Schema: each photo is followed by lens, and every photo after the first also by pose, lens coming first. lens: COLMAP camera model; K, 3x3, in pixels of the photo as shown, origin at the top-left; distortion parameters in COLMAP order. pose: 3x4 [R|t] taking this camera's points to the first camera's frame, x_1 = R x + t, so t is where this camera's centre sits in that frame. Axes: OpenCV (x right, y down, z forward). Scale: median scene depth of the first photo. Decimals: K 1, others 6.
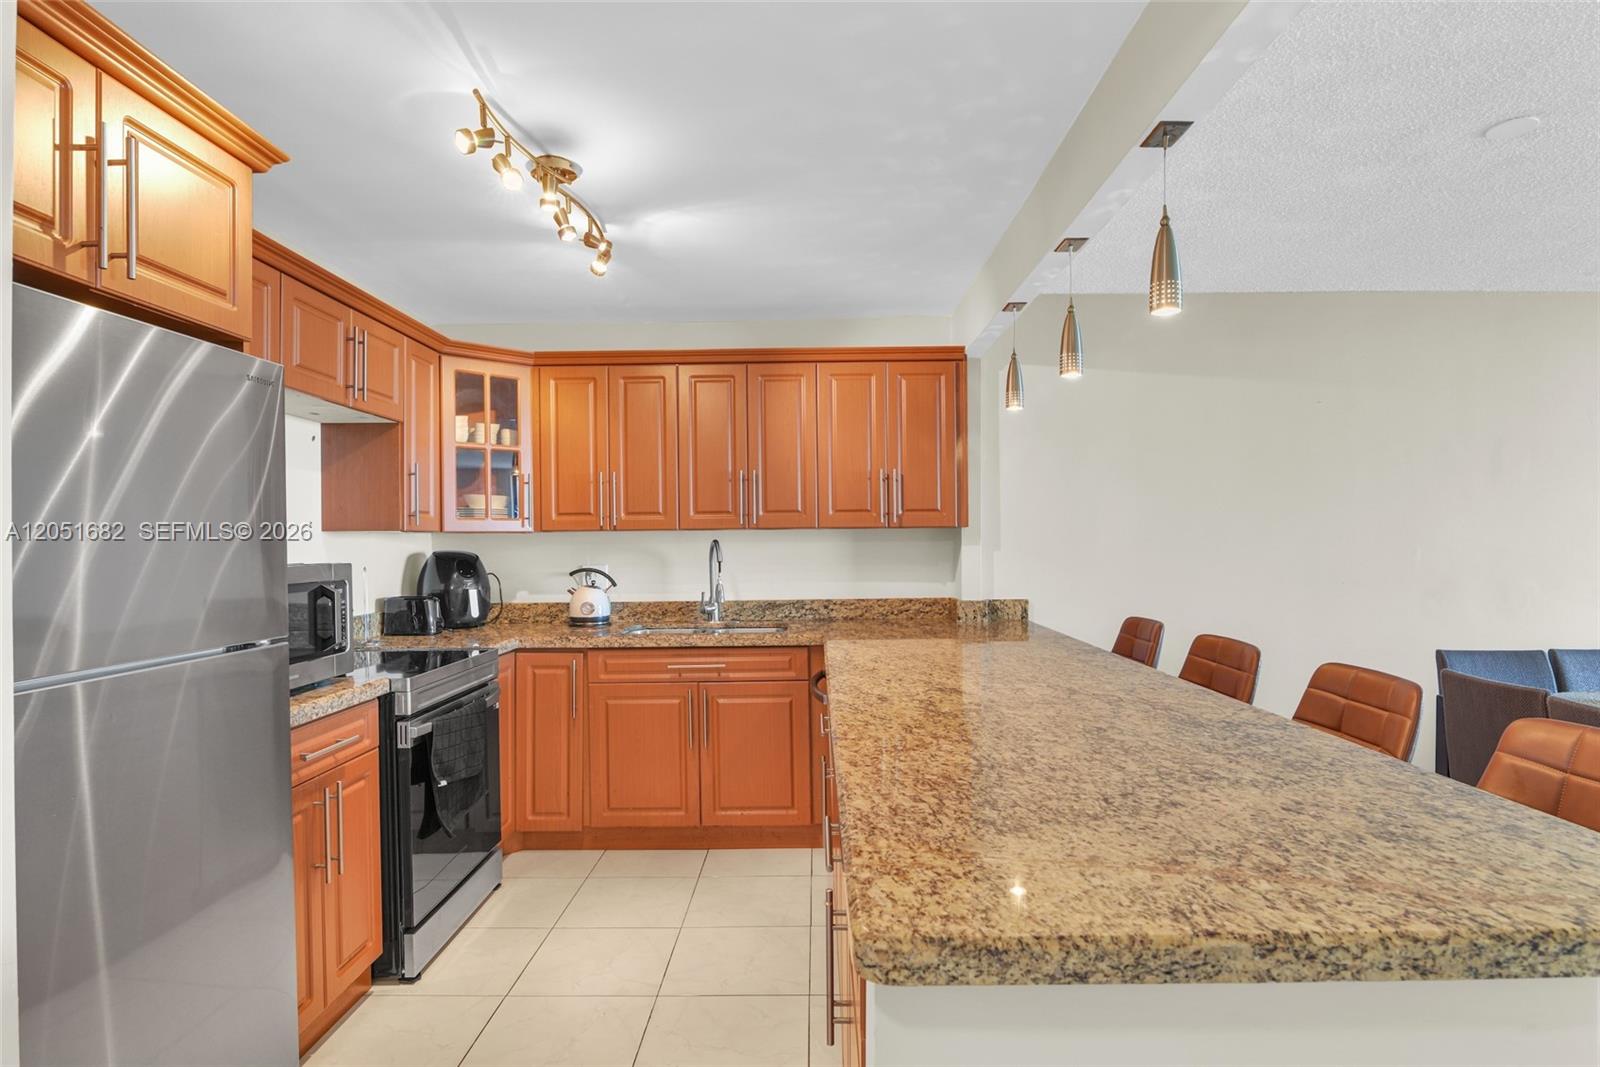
lens RADIAL K [[858.6, 0, 815.9], [0, 858.6, 542.6], [0, 0, 1]] dist [-0.014225, 0.000814]
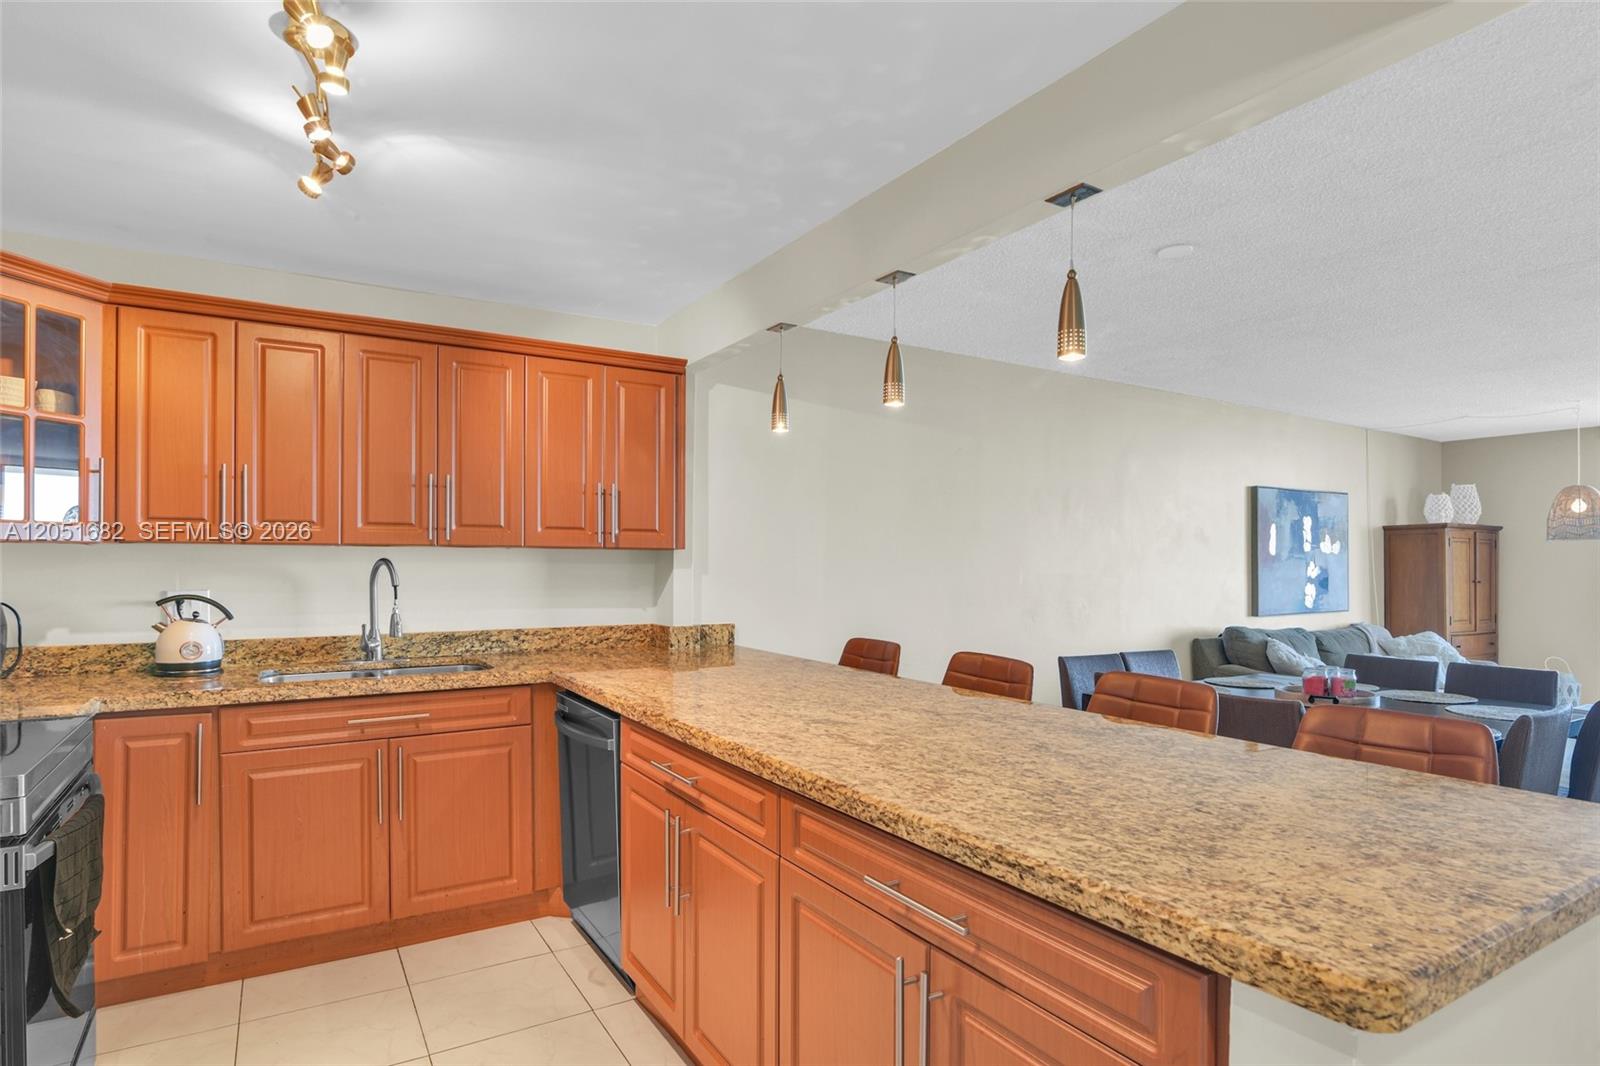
lens RADIAL K [[858.6, 0, 821.1], [0, 858.6, 562.5], [0, 0, 1]] dist [-0.014225, 0.000814]
pose [[0.847501, 0.013613, 0.530619, -0.220512], [-0.011637, 0.999907, -0.007067, 0.001597], [-0.530666, -0.000186, 0.847581, 0.121650]]
